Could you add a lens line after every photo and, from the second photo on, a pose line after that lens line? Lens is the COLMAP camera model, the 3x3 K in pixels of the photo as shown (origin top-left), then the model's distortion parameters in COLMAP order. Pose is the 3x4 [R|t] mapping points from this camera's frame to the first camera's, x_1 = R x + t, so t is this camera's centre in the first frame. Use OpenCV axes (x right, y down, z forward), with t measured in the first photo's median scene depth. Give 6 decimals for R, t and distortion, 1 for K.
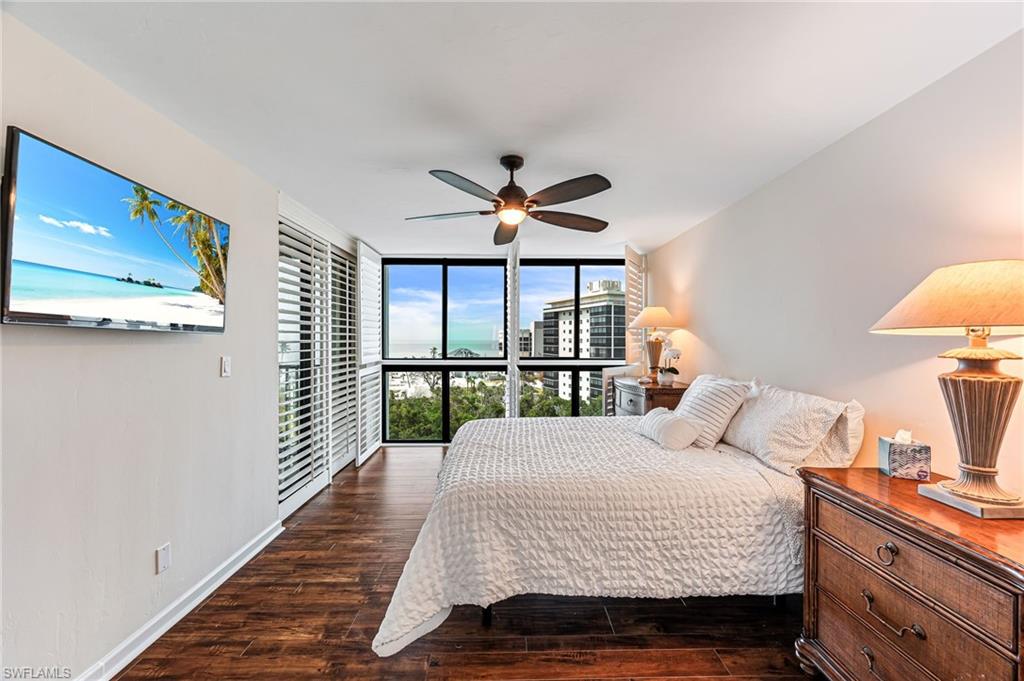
lens RADIAL K [[414.0, 0, 512.0], [0, 414.0, 340.5], [0, 0, 1]] dist [0.011731, -0.000281]
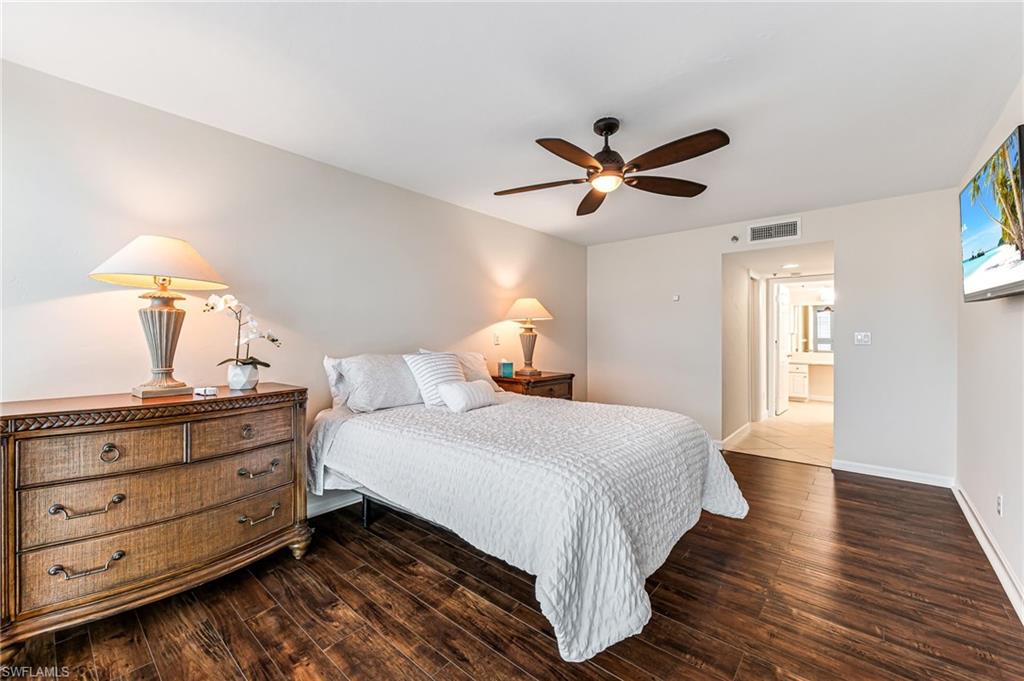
lens RADIAL K [[420.2, 0, 517.6], [0, 420.2, 336.2], [0, 0, 1]] dist [0.013272, 0.000161]
pose [[-0.767345, -0.002007, 0.641232, -0.545239], [0.005370, 0.999940, 0.009555, 0.047056], [-0.641212, 0.010775, -0.767288, 2.197339]]
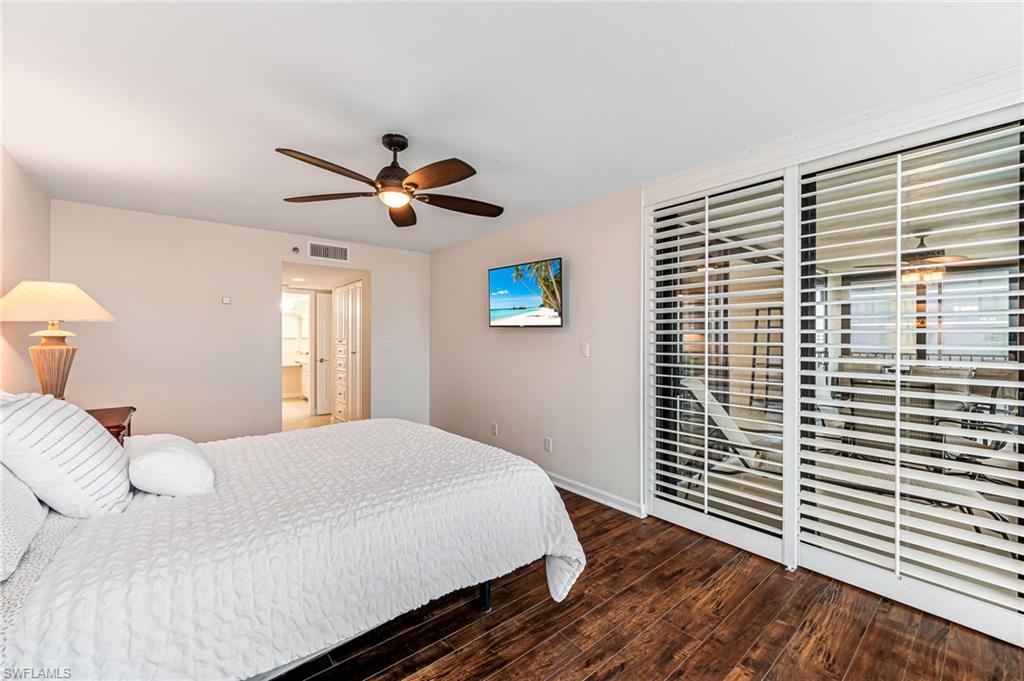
lens RADIAL K [[414.0, 0, 512.0], [0, 414.0, 340.5], [0, 0, 1]] dist [0.011731, -0.000281]
pose [[-0.756751, 0.000214, -0.653703, 0.517436], [-0.013996, 0.999765, 0.016530, 0.001699], [0.653553, 0.021658, -0.756571, 2.225777]]
